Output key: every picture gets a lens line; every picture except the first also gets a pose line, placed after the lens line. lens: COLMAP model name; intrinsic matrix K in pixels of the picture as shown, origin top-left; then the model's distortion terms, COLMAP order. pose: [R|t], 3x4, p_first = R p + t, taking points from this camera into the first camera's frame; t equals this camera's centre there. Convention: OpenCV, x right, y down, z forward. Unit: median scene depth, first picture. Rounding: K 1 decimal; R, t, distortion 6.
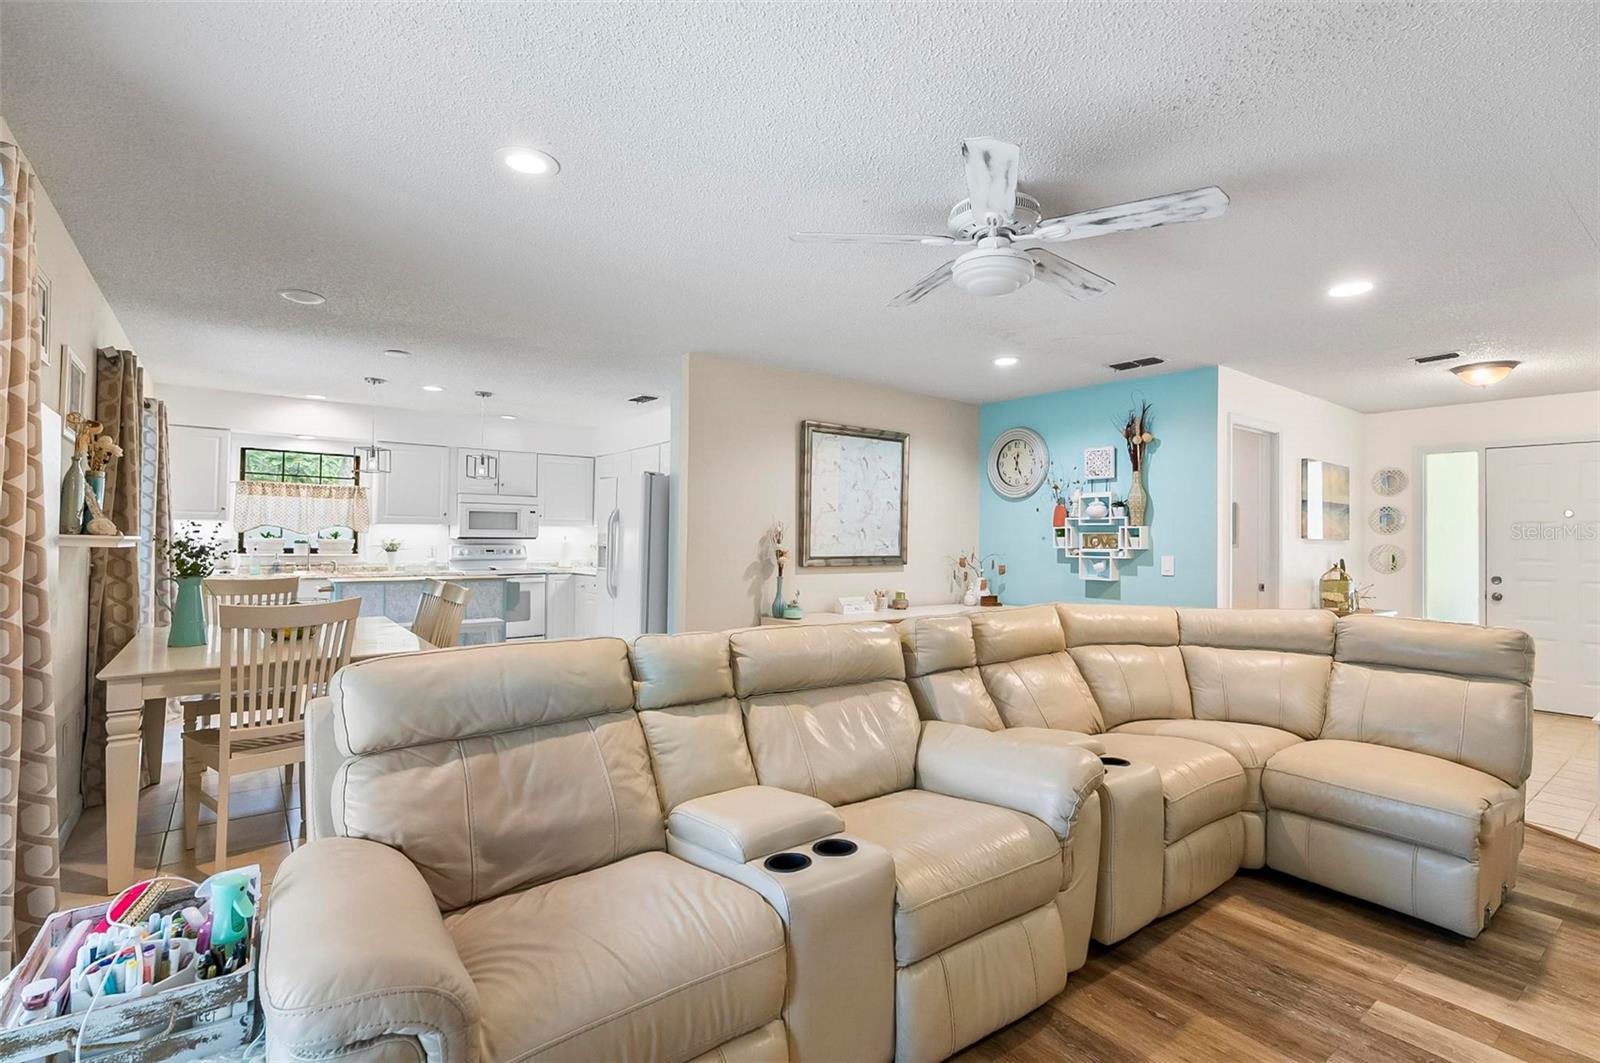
lens RADIAL K [[740.1, 0, 805.3], [0, 740.1, 531.0], [0, 0, 1]] dist [0.005518, -0.003134]
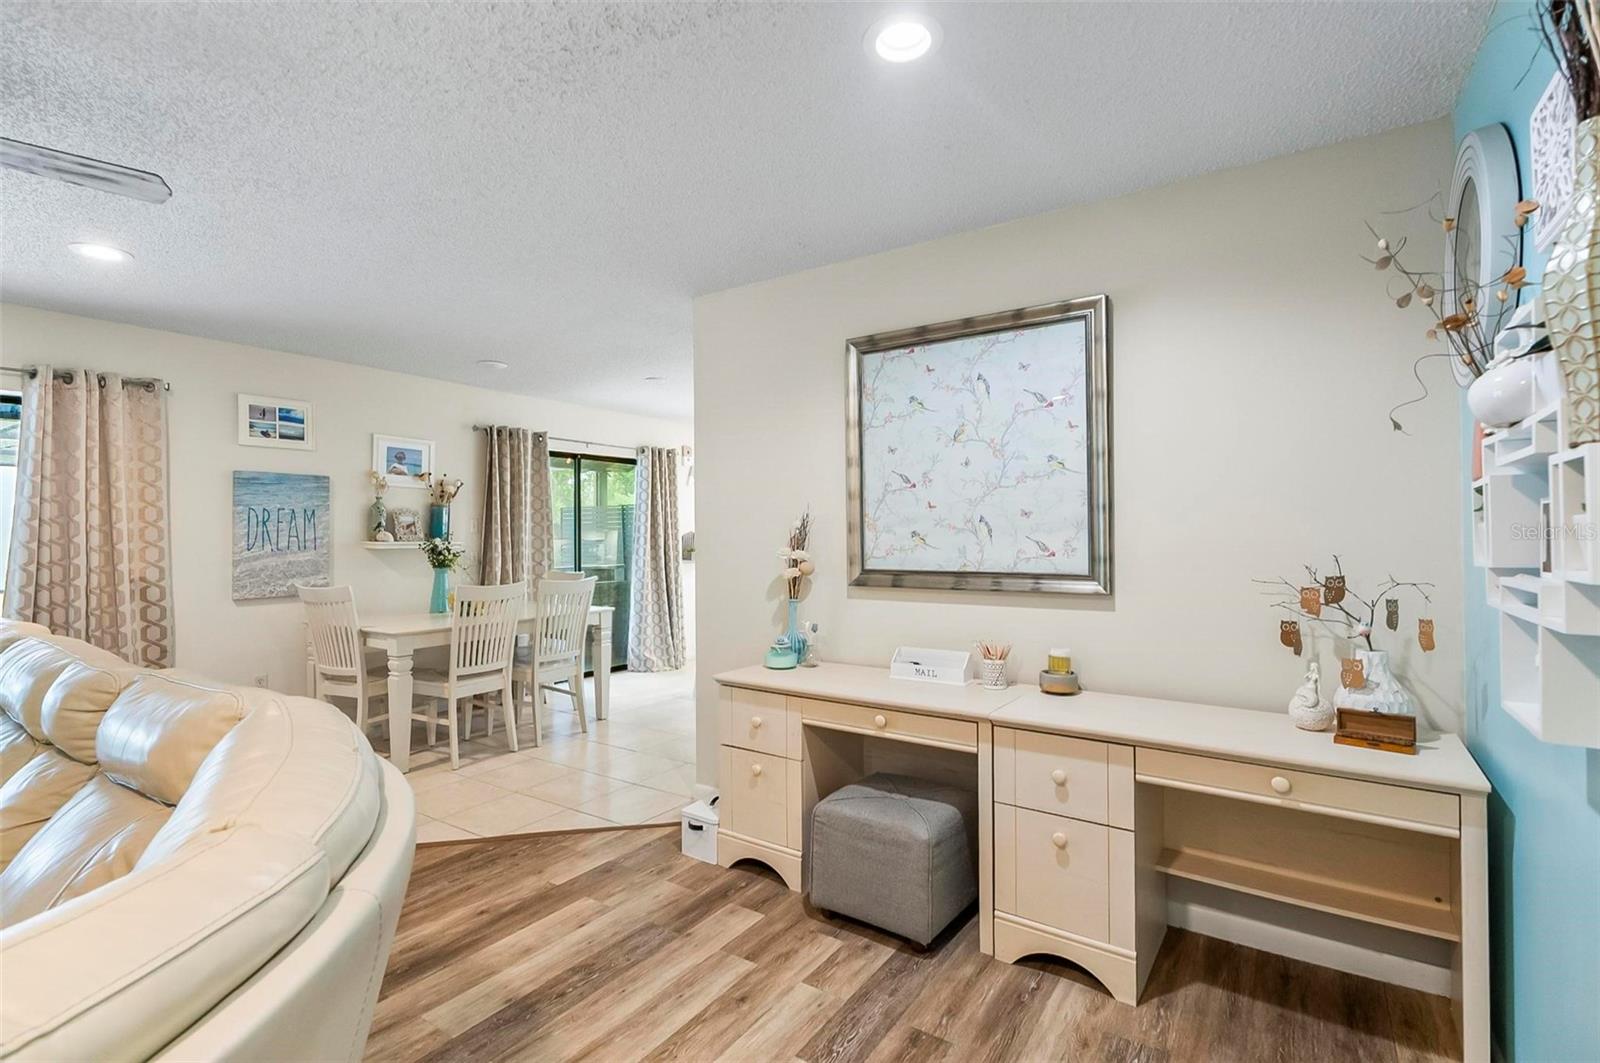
lens RADIAL K [[740.1, 0, 801.6], [0, 740.1, 530.0], [0, 0, 1]] dist [0.005518, -0.003134]
pose [[0.322307, -0.018998, -0.946445, 0.446362], [0.015927, 0.999766, -0.014644, 0.009352], [0.946501, -0.010354, 0.322534, 0.626863]]
